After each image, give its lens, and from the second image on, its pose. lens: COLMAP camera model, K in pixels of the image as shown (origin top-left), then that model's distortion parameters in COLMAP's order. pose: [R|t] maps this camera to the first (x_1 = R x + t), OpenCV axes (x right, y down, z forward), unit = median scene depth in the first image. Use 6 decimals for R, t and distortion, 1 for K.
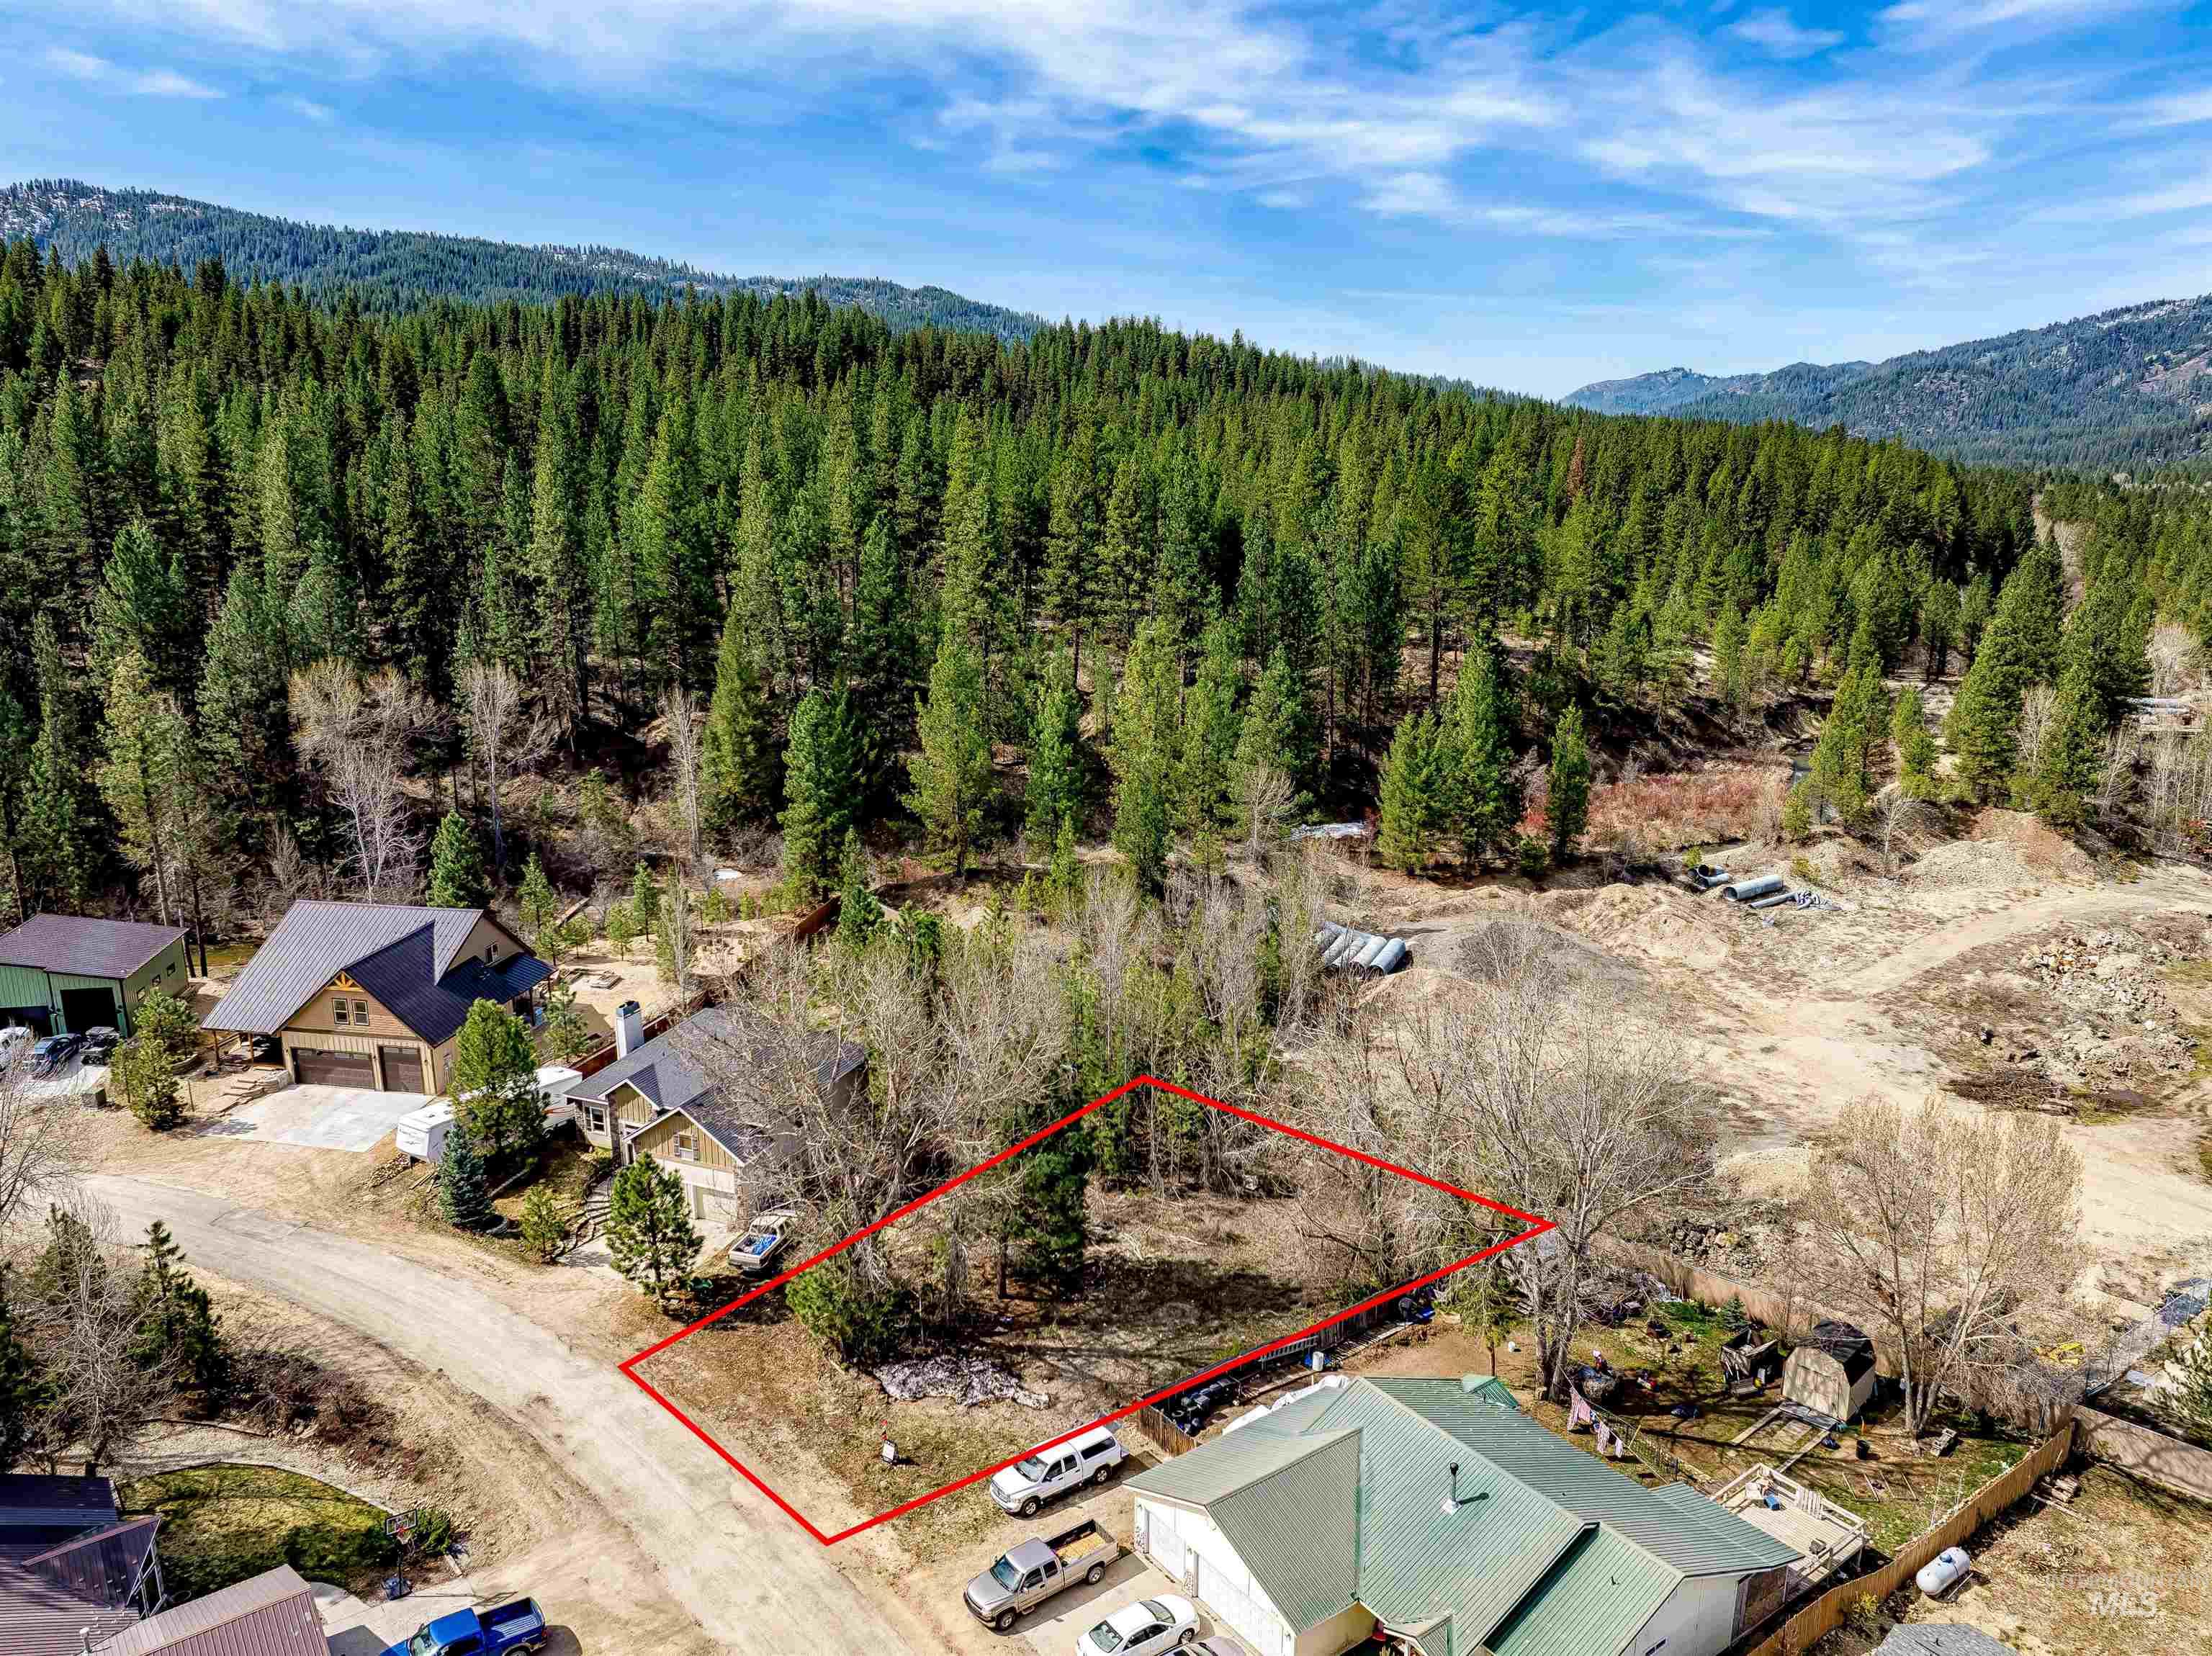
lens RADIAL K [[1543.8, 0, 1108.3], [0, 1543.8, 827.7], [0, 0, 1]] dist [-0.035664, 0.009478]
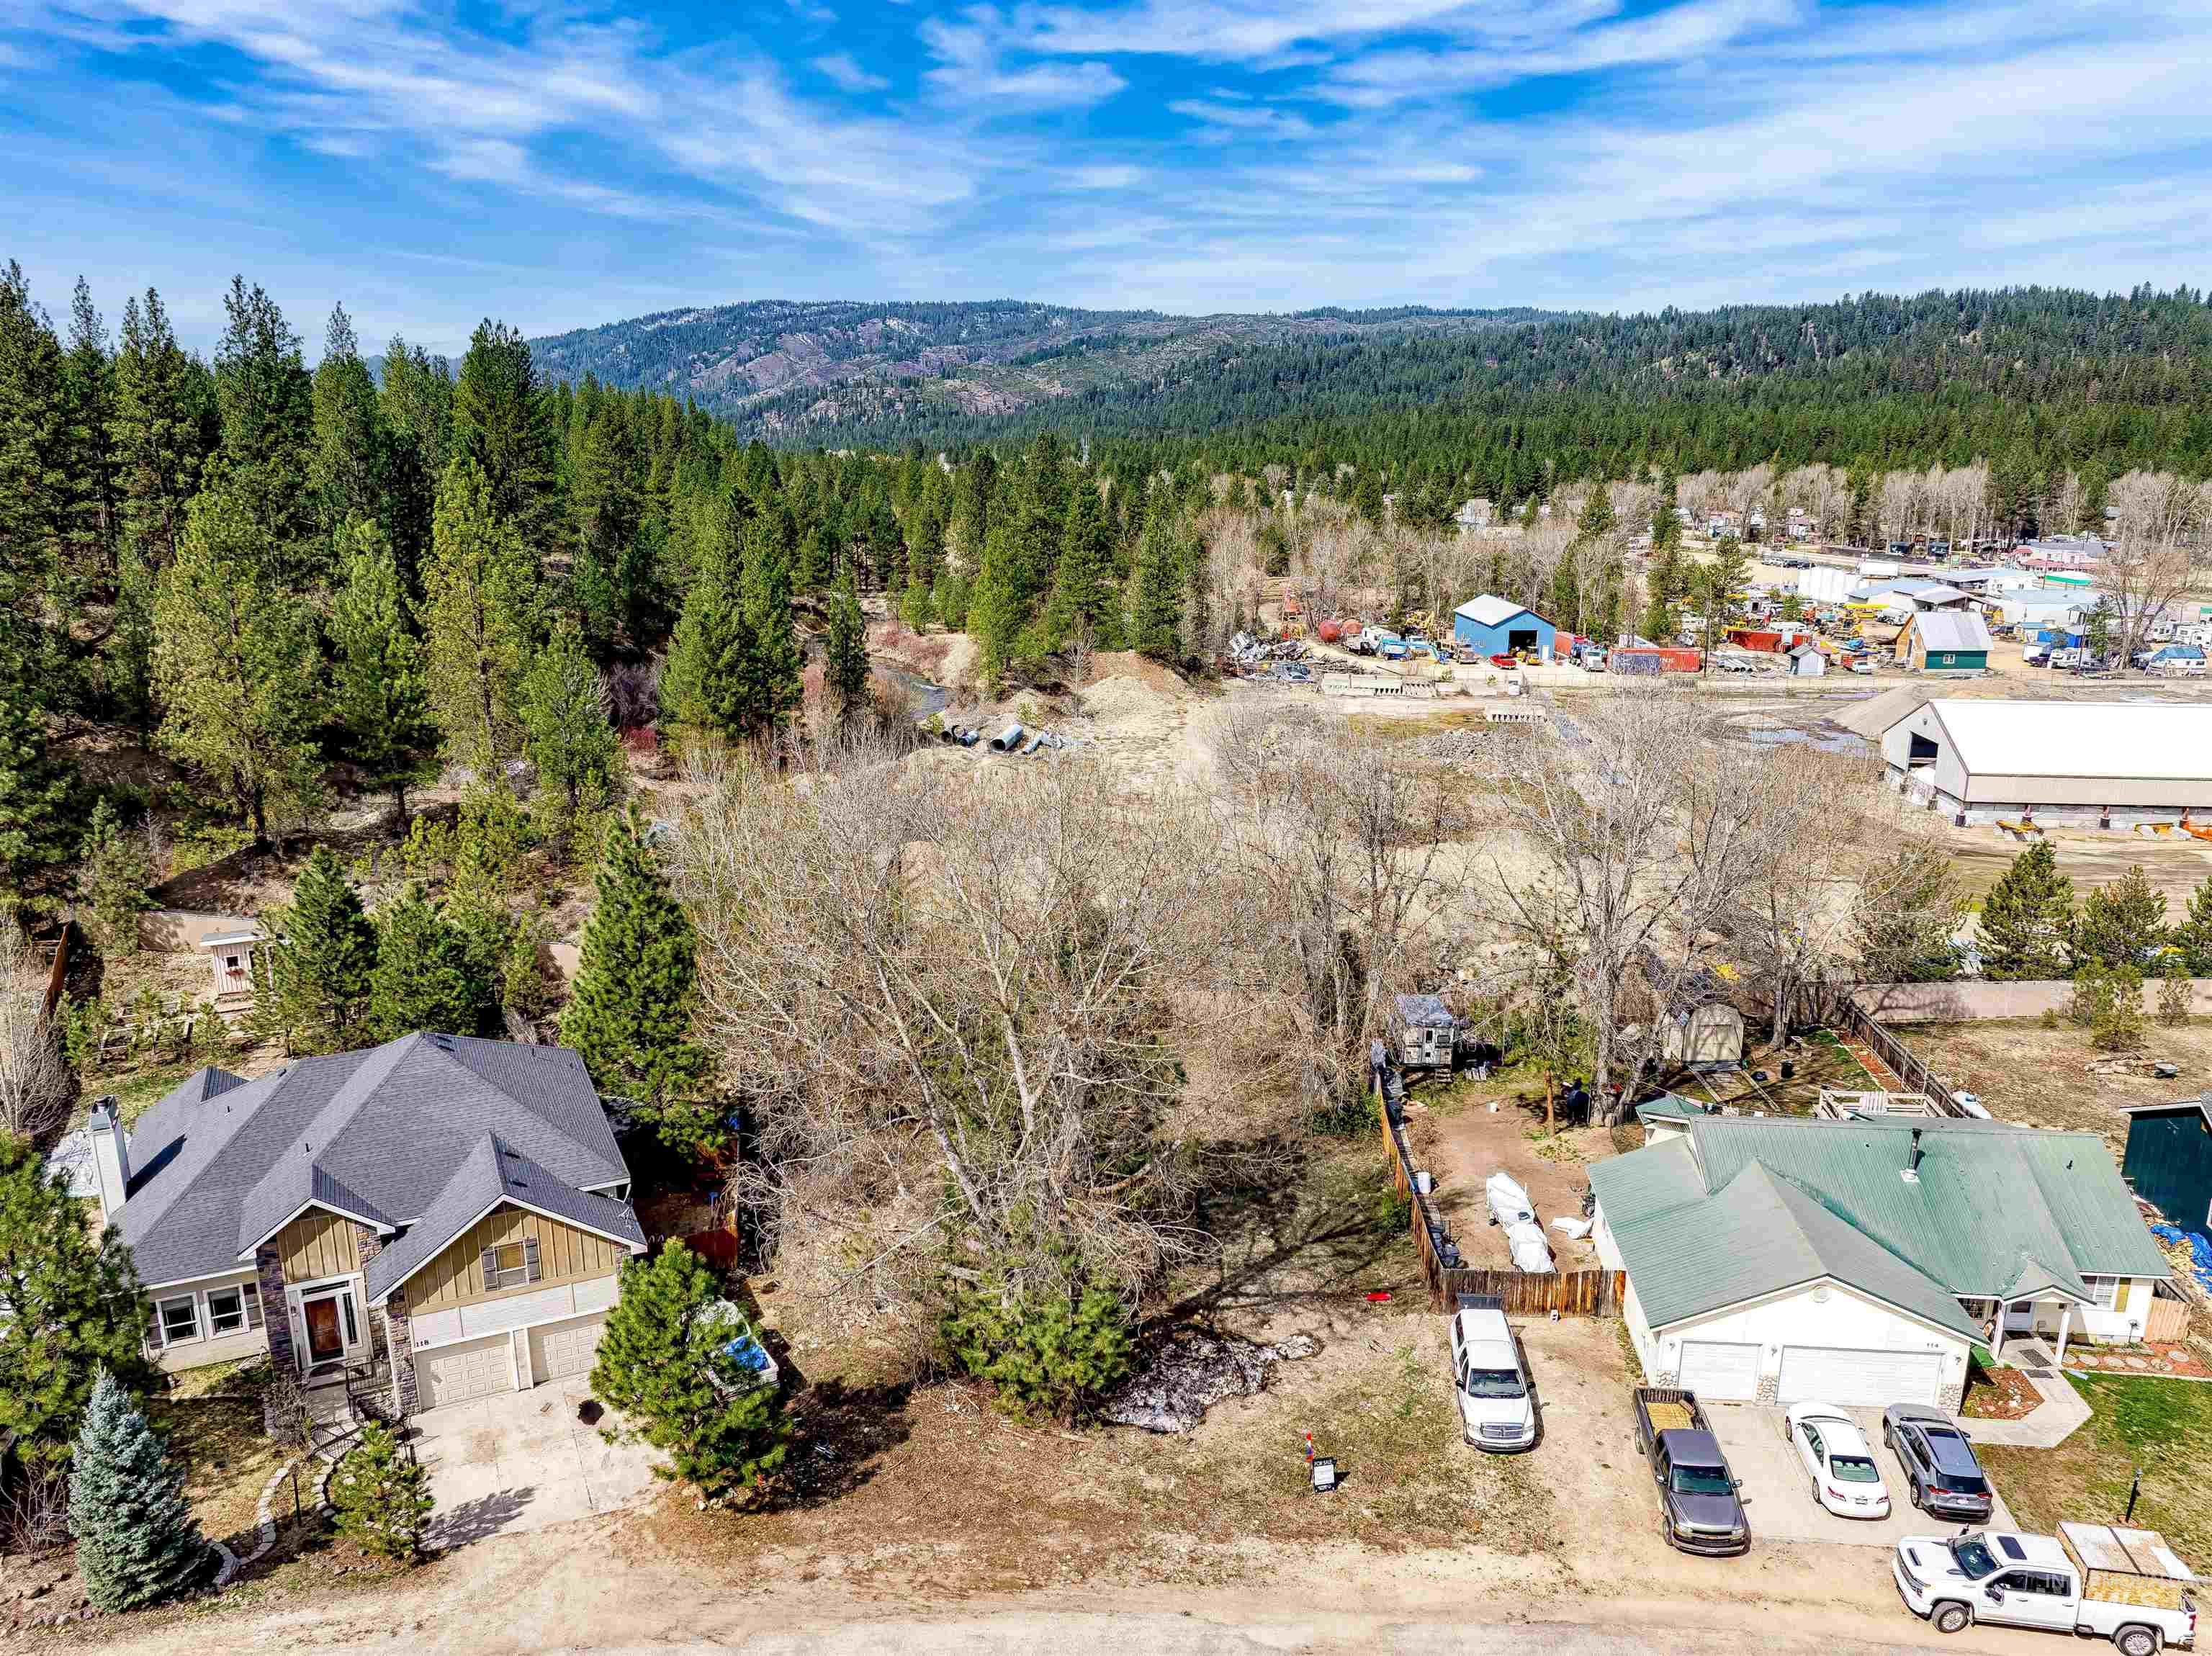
lens RADIAL K [[1549.4, 0, 1103.6], [0, 1549.4, 825.2], [0, 0, 1]] dist [-0.028530, 0.004832]
pose [[0.636355, -0.179346, 0.750258, -0.403637], [0.178030, 0.980486, 0.083380, 0.006755], [-0.750571, 0.080509, 0.655867, 0.065196]]
